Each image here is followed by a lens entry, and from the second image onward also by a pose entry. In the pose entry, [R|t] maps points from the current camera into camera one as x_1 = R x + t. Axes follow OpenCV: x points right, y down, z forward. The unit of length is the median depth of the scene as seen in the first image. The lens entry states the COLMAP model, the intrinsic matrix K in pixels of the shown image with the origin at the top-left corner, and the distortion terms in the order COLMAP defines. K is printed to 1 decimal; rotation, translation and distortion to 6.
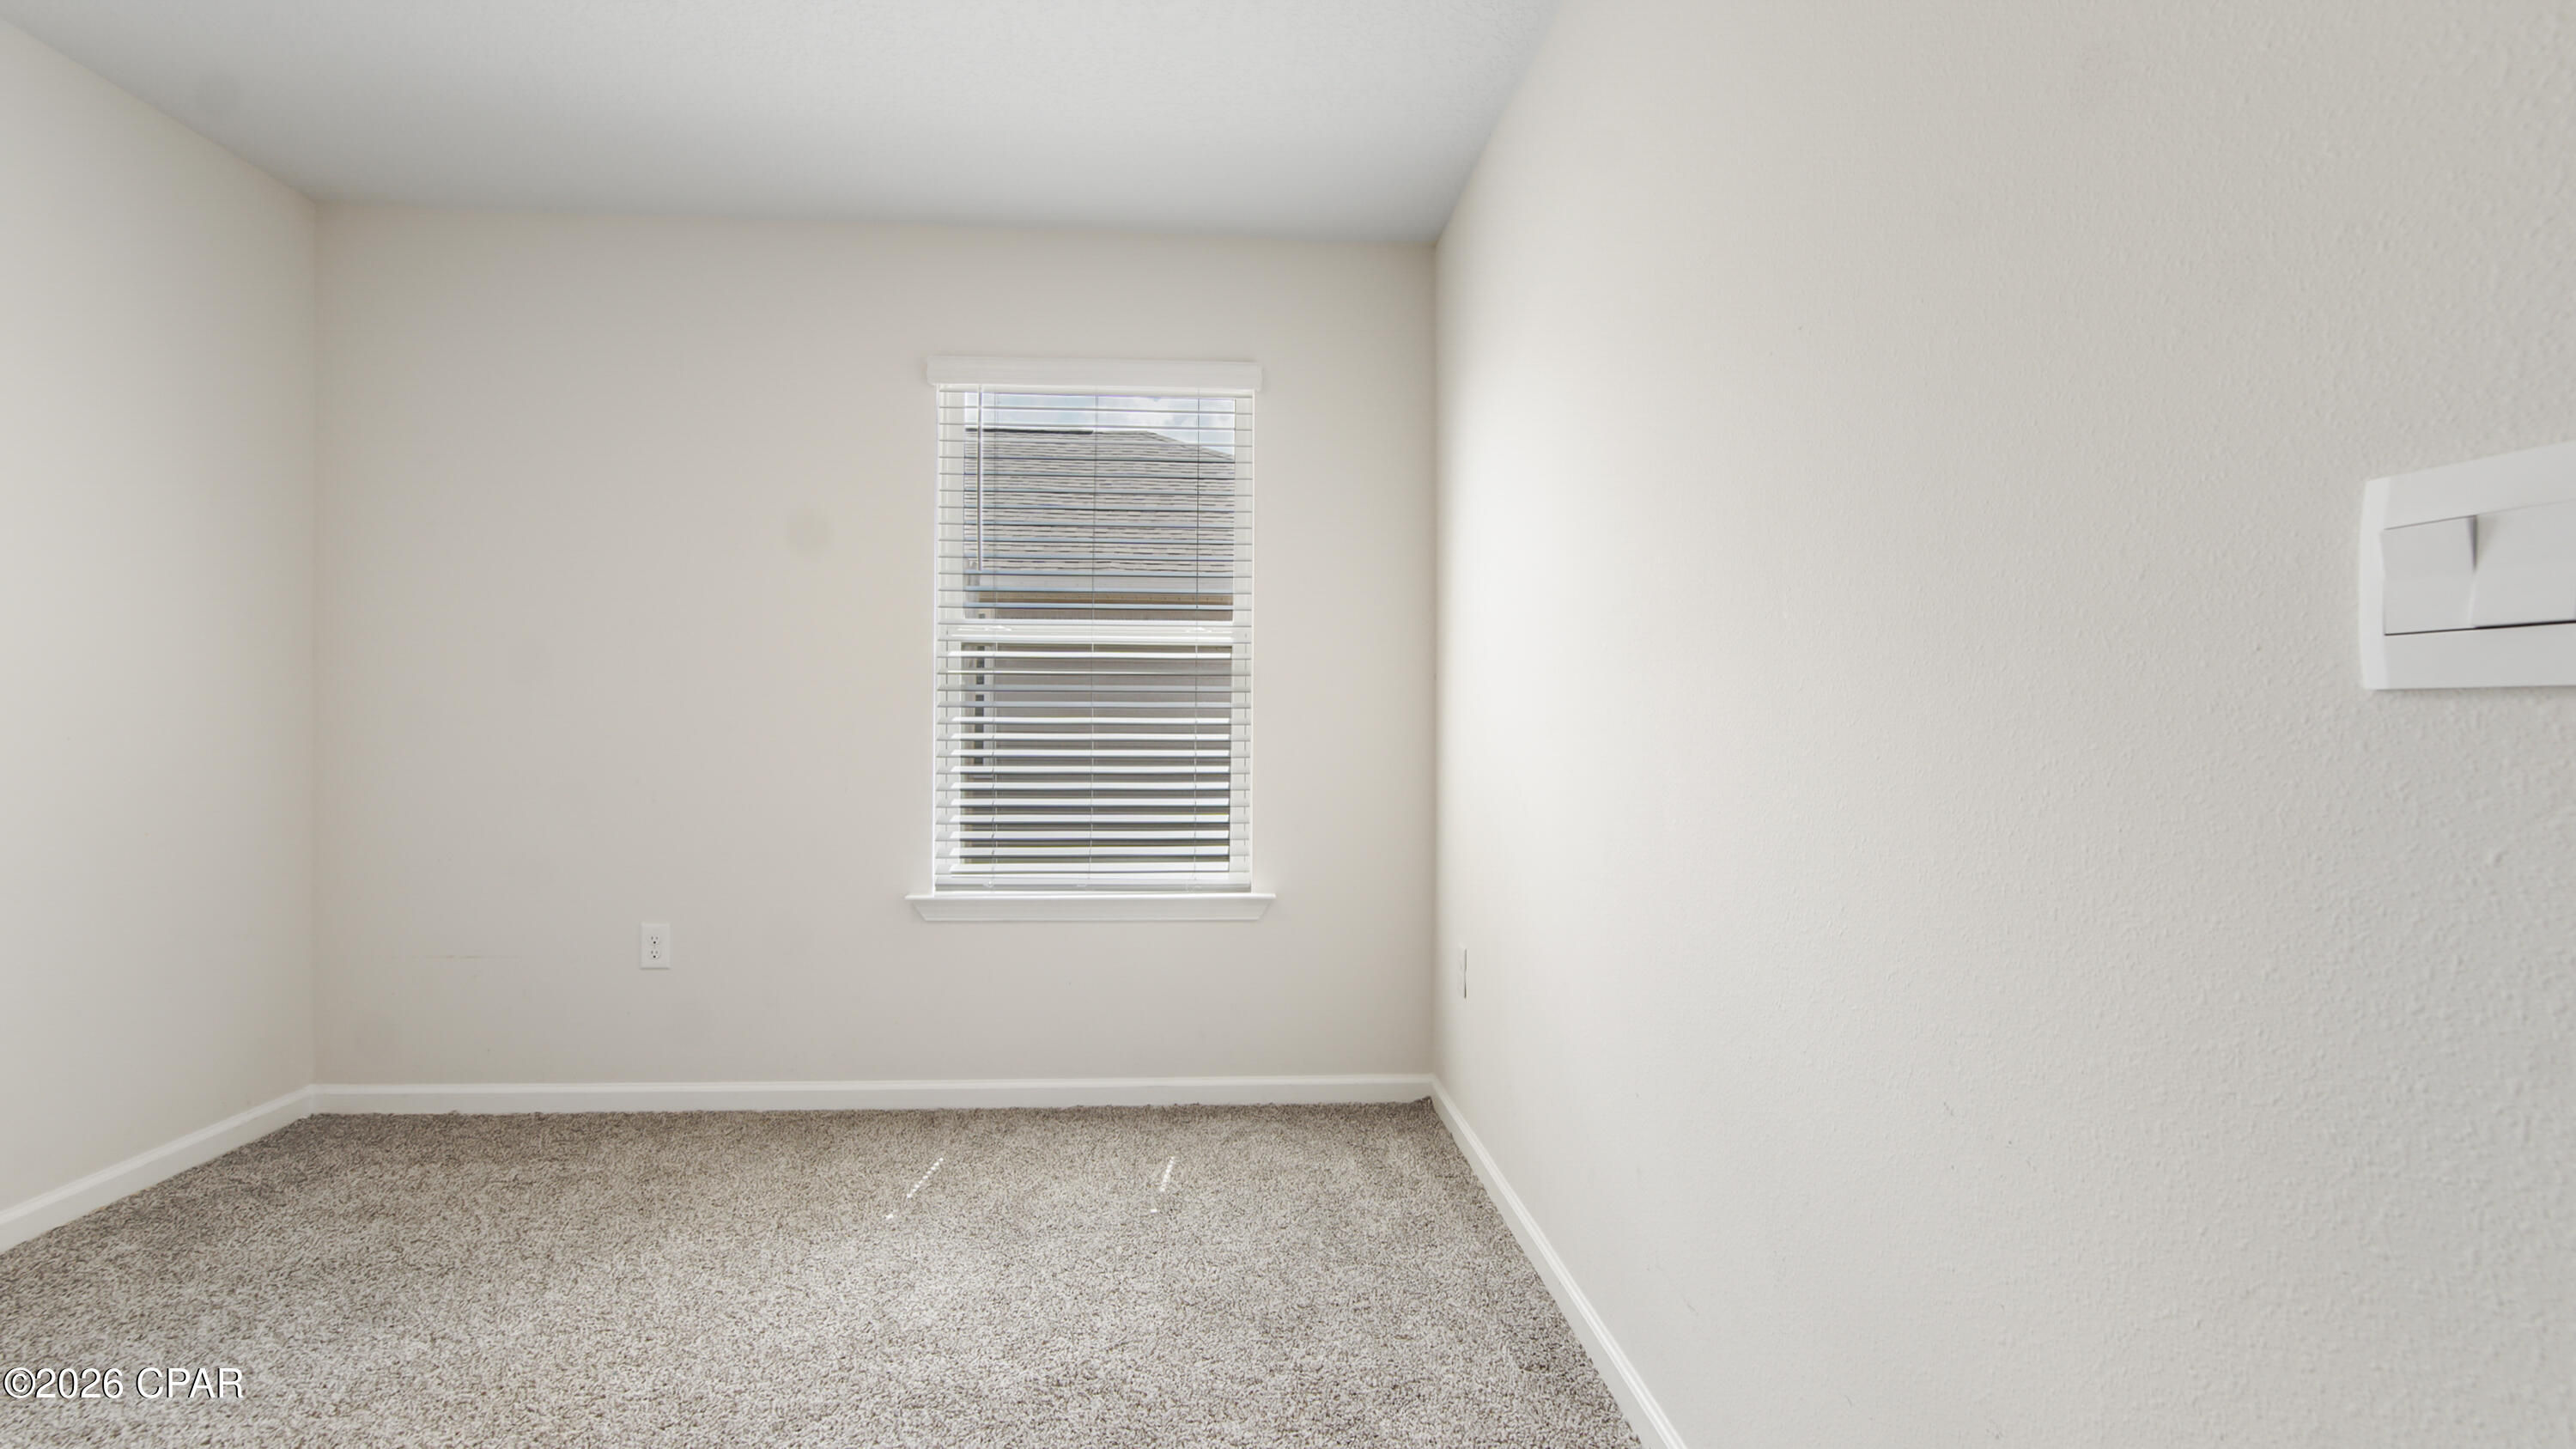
lens RADIAL K [[1190.7, 0, 1288.0], [0, 1190.7, 724.5], [0, 0, 1]] dist [-0.022814, 0.016683]
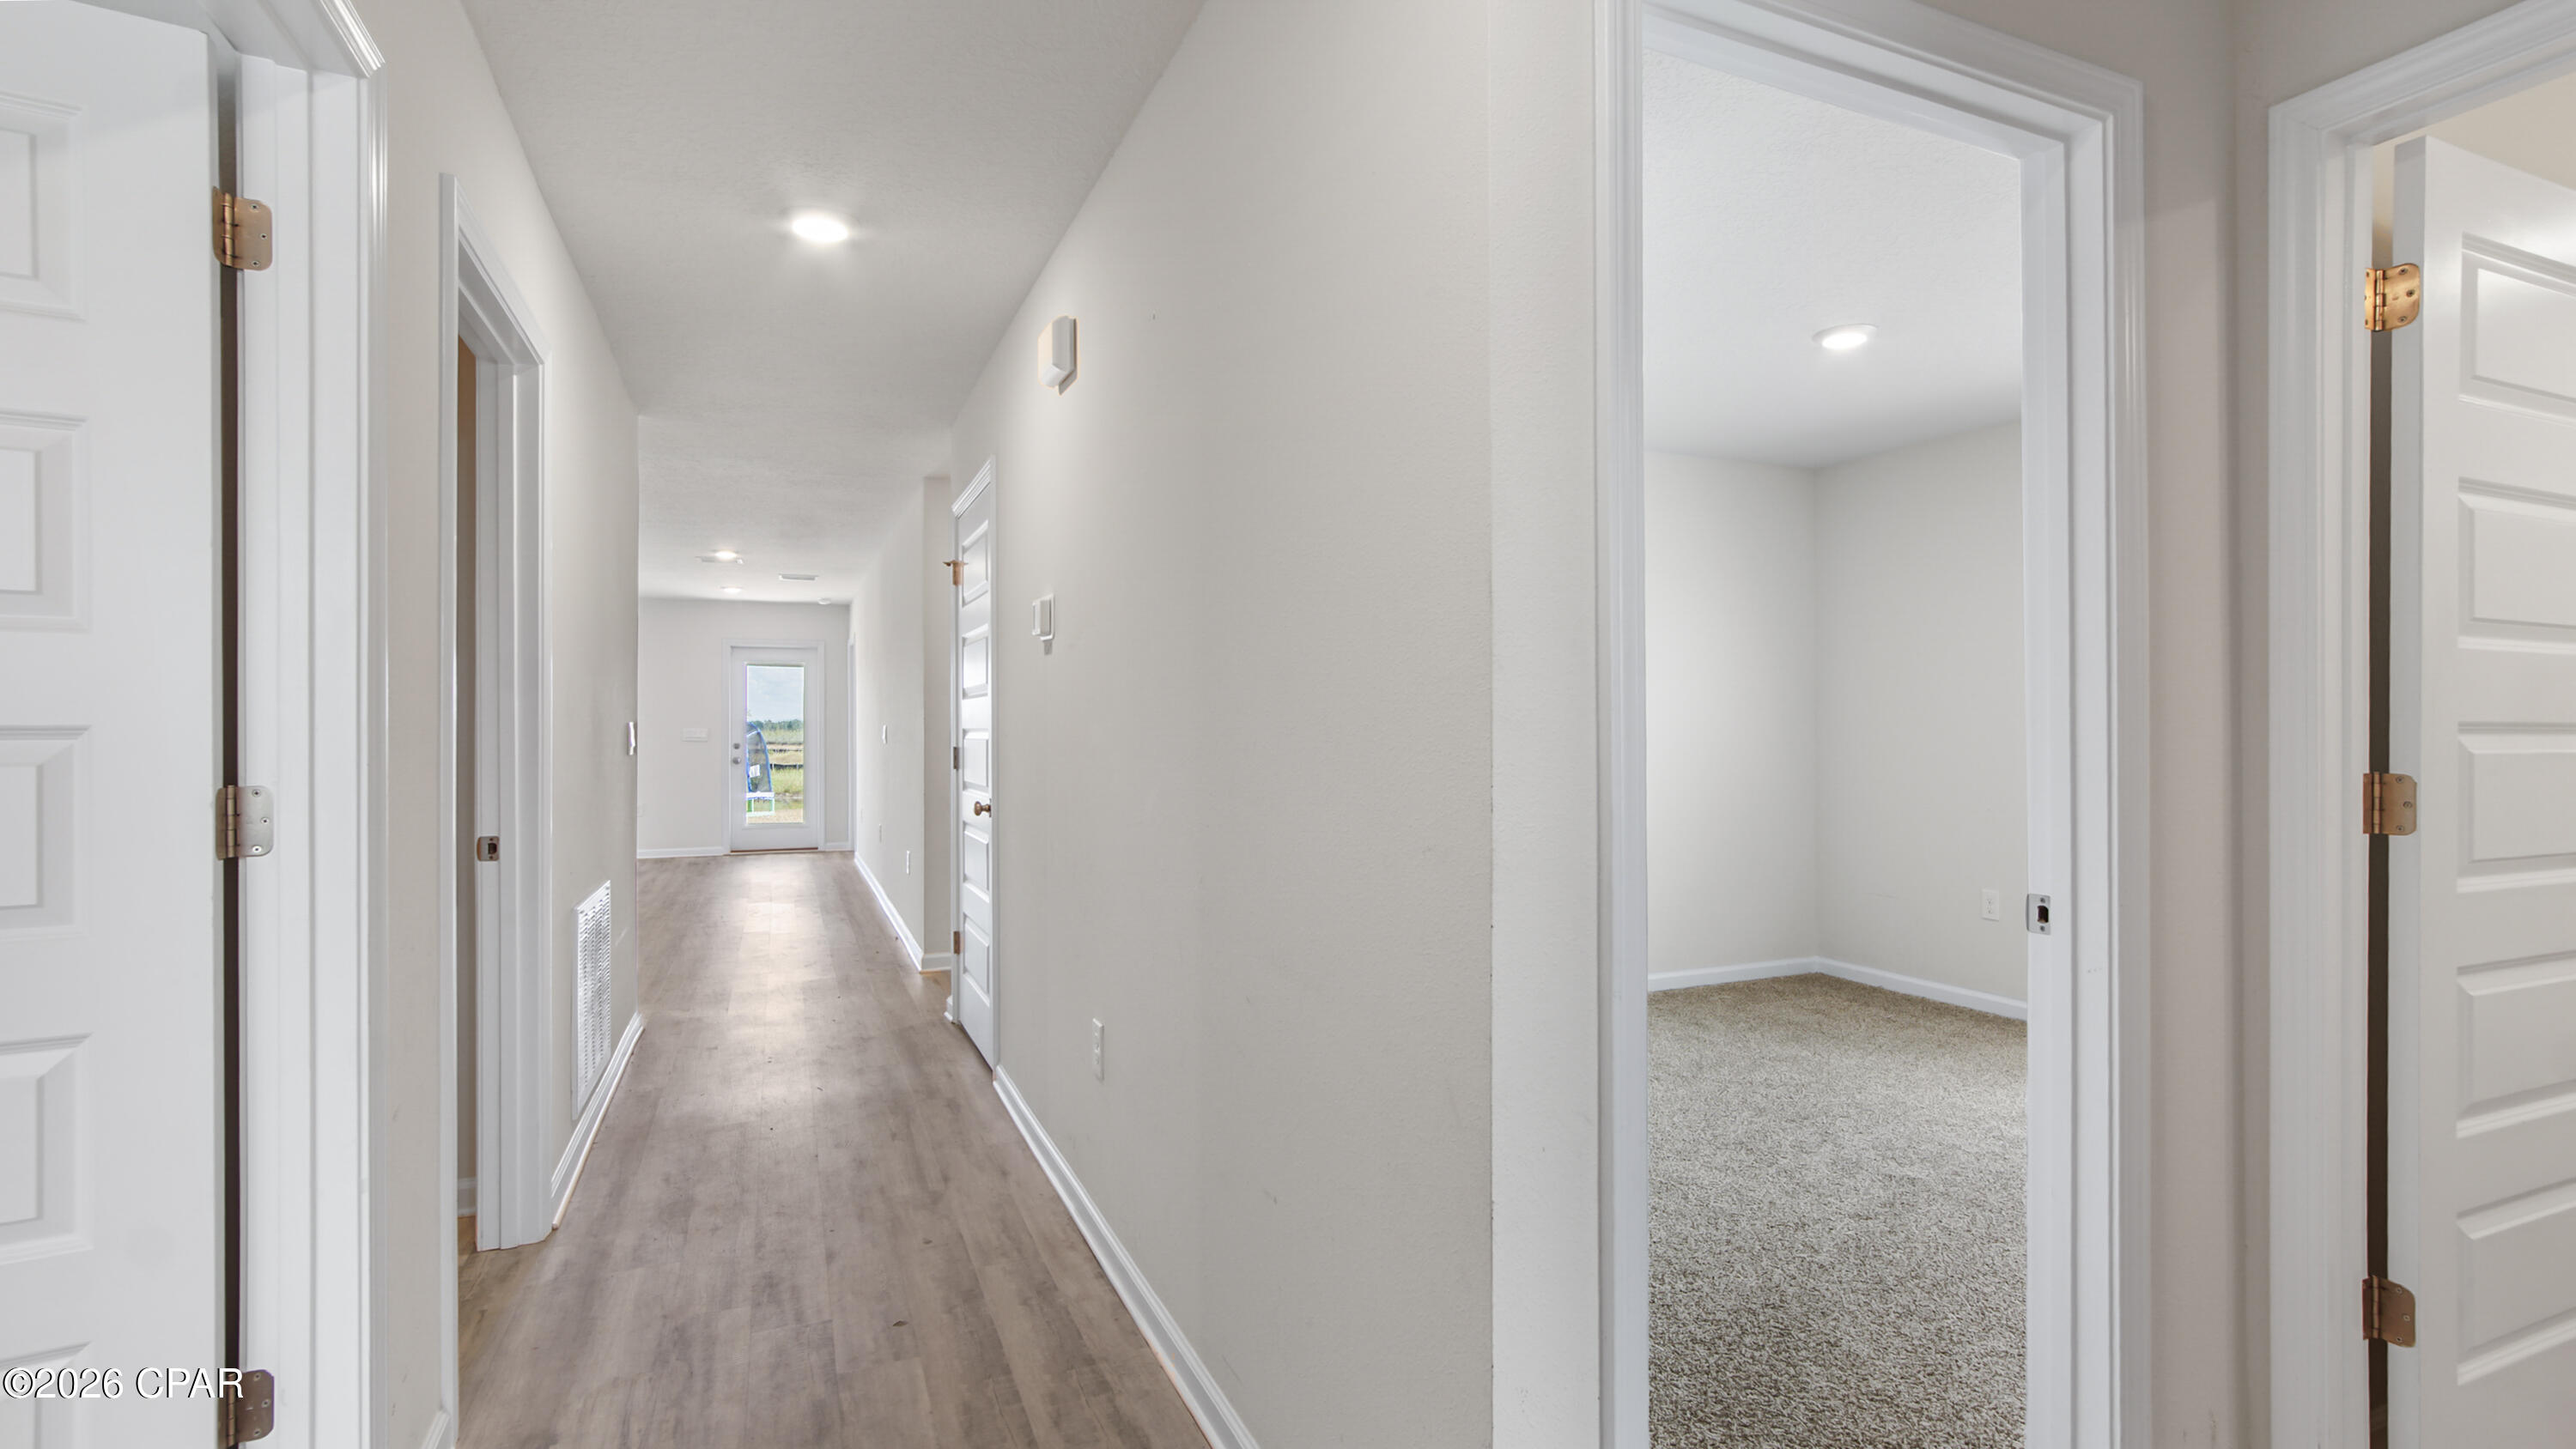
lens RADIAL K [[1190.4, 0, 1288.0], [0, 1190.4, 724.5], [0, 0, 1]] dist [-0.022814, 0.016683]
pose [[0.351468, -0.005370, -0.936185, 0.690560], [-0.010440, 0.999899, -0.009655, -0.026766], [0.936142, 0.013167, 0.351376, -0.467114]]
